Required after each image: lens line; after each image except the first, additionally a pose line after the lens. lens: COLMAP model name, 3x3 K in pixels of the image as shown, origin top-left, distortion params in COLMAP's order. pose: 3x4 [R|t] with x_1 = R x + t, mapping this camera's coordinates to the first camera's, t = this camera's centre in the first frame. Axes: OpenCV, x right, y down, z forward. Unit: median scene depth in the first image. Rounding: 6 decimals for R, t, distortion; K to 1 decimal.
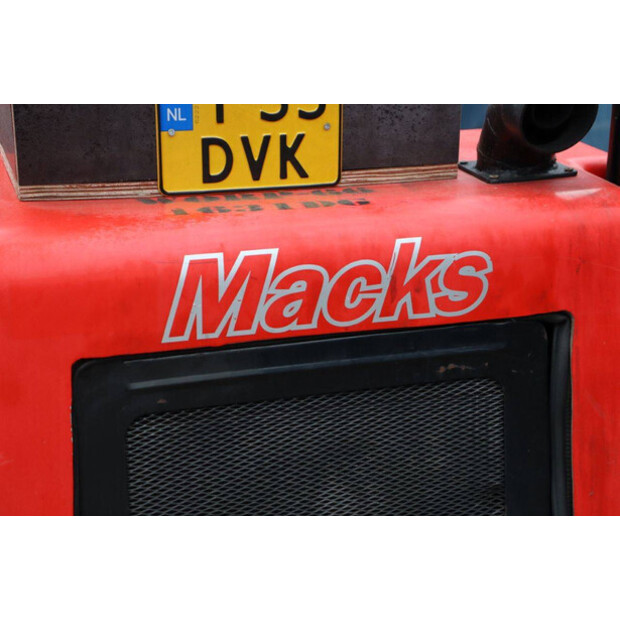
lens RADIAL K [[1425.1, 0, 310.0], [0, 1425.1, 310.0], [0, 0, 1]] dist [0.437833, -0.181091]
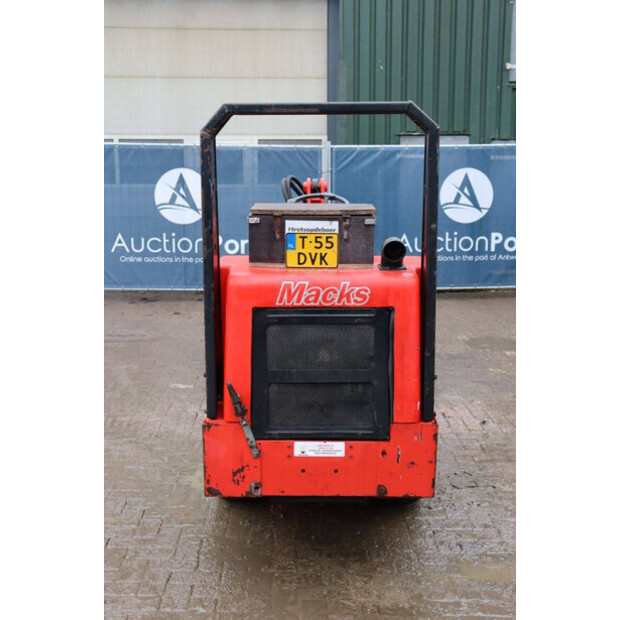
lens RADIAL K [[799.4, 0, 310.0], [0, 799.4, 310.0], [0, 0, 1]] dist [0.023777, 0.075785]
pose [[0.959205, 0.070818, -0.273700, 0.536141], [-0.087637, 0.994912, -0.049702, 0.127614], [0.268787, 0.071661, 0.960530, -0.955878]]
